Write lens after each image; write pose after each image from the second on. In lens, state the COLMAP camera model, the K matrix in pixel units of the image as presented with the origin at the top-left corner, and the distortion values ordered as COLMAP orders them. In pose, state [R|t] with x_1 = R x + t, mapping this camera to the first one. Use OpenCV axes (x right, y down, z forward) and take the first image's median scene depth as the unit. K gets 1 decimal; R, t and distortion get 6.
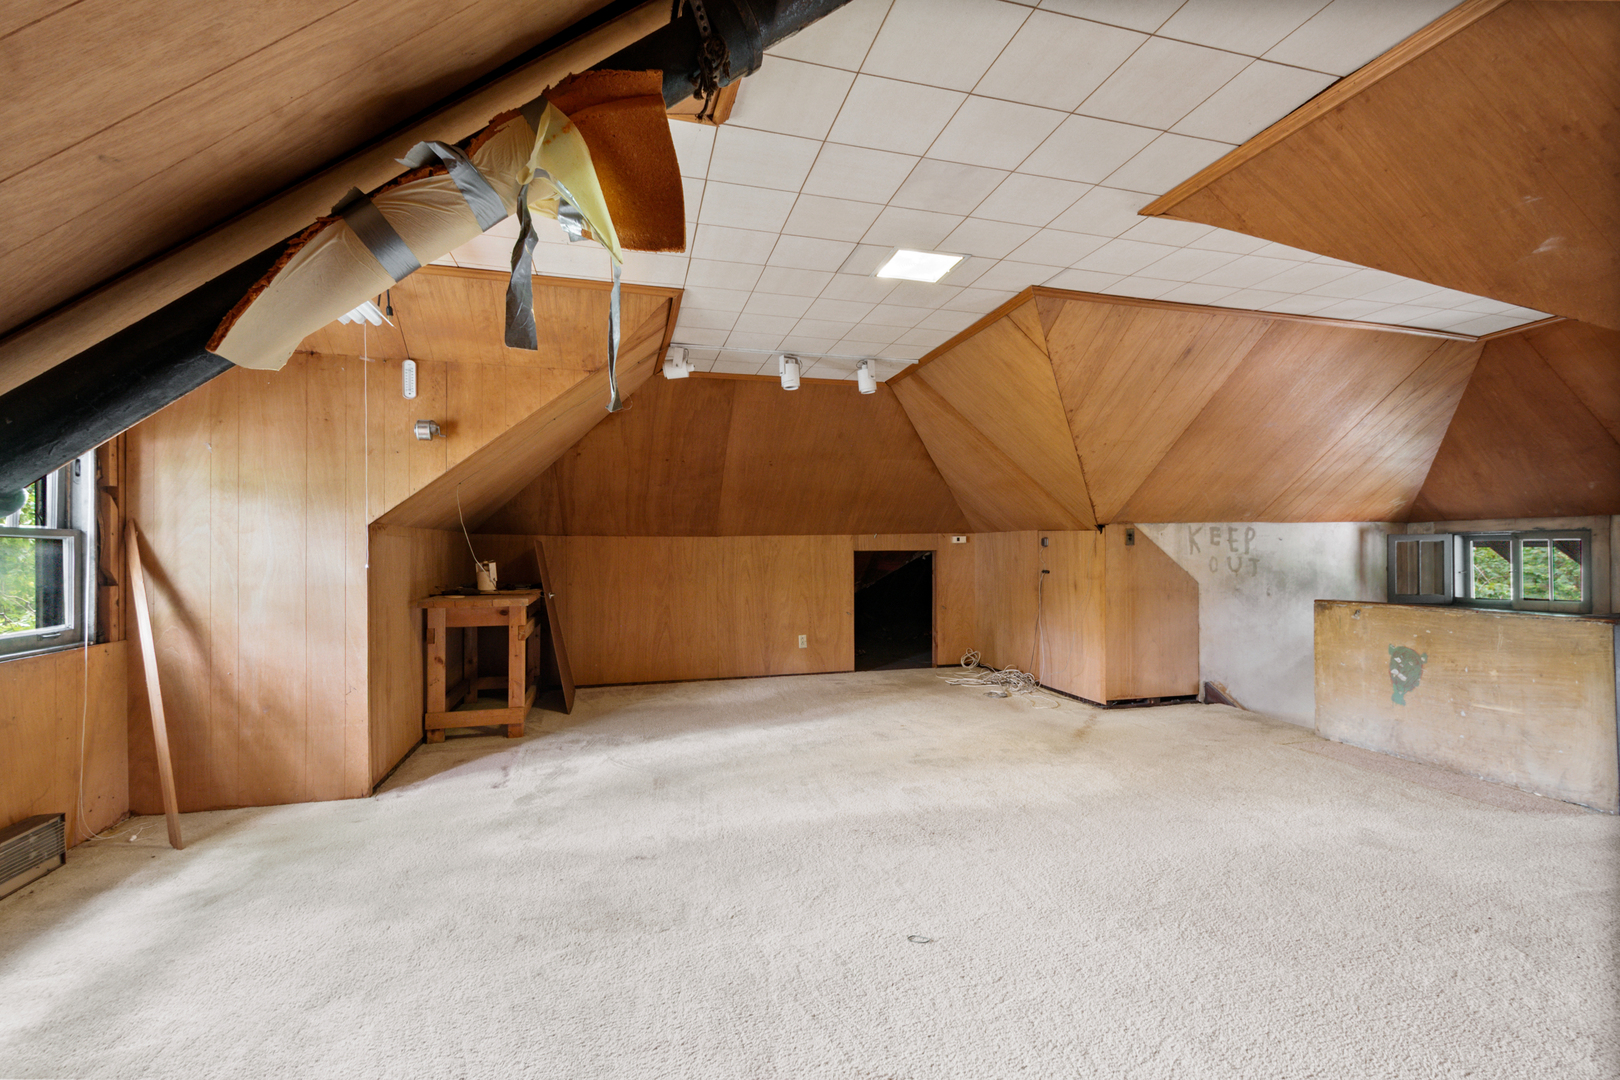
lens RADIAL K [[720.2, 0, 825.9], [0, 720.2, 544.2], [0, 0, 1]] dist [0.003862, -0.000449]
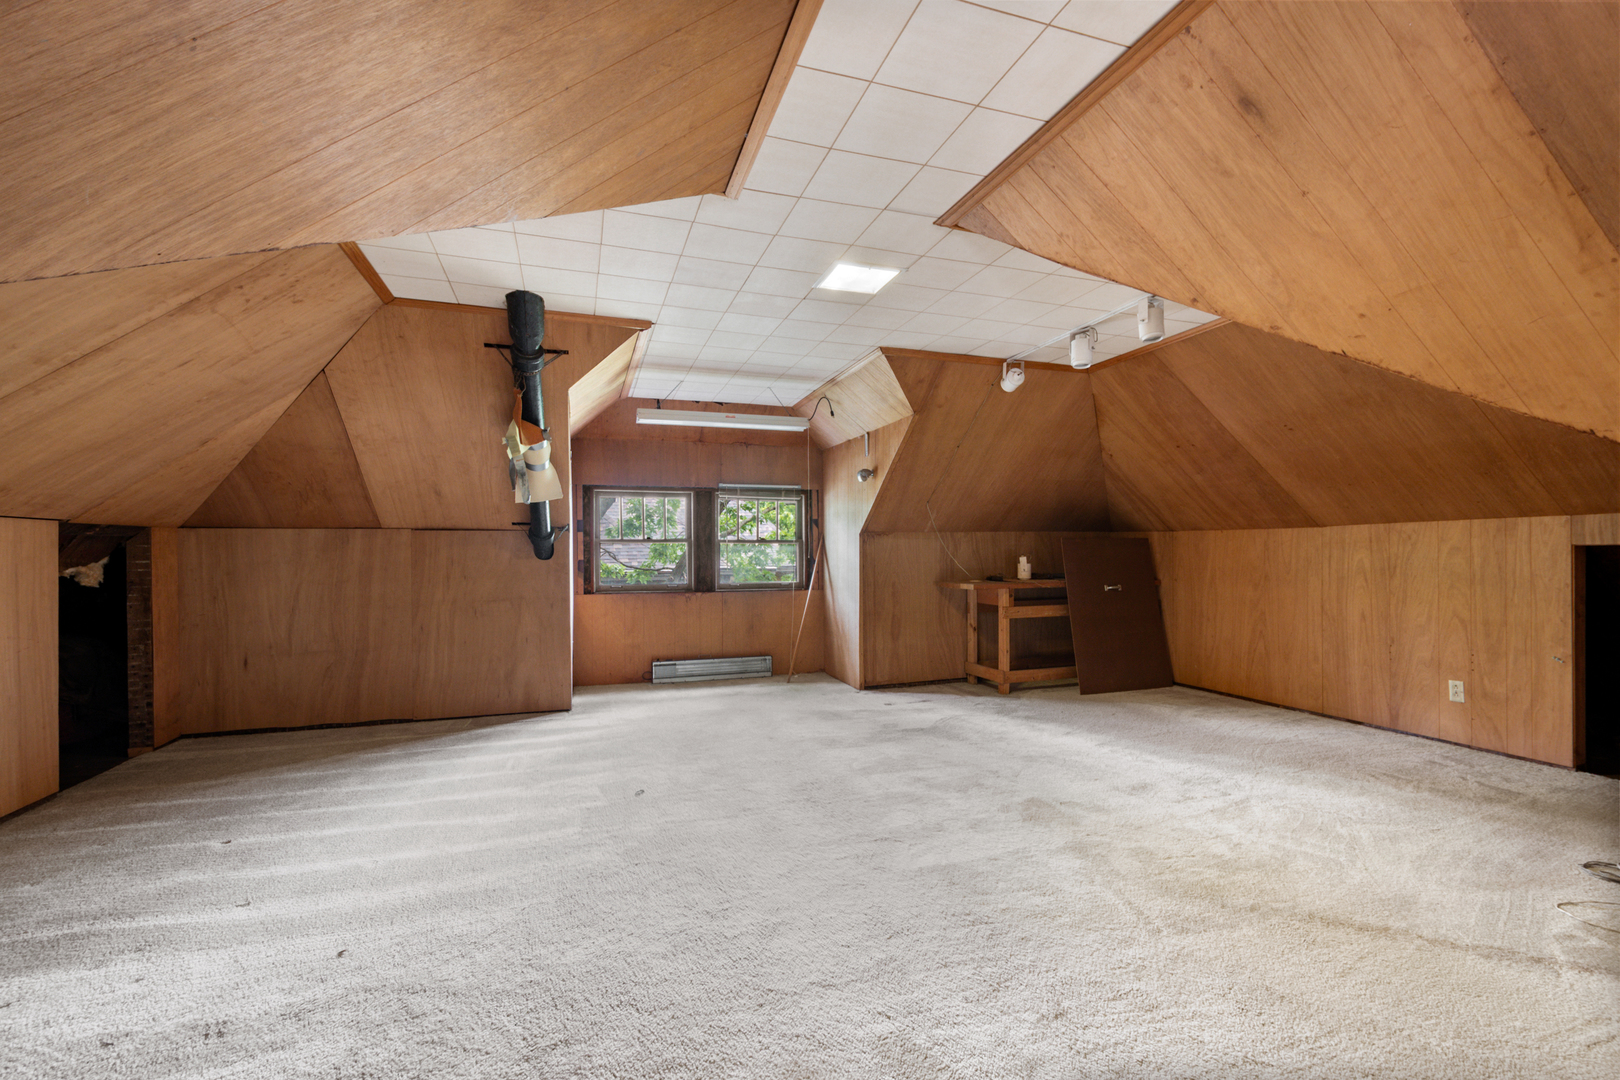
lens RADIAL K [[720.2, 0, 827.1], [0, 720.2, 547.1], [0, 0, 1]] dist [0.003862, -0.000449]
pose [[0.058397, 0.000634, -0.998293, 0.574030], [0.015977, 0.999871, 0.001570, 0.001217], [0.998166, -0.016041, 0.058379, 0.434894]]
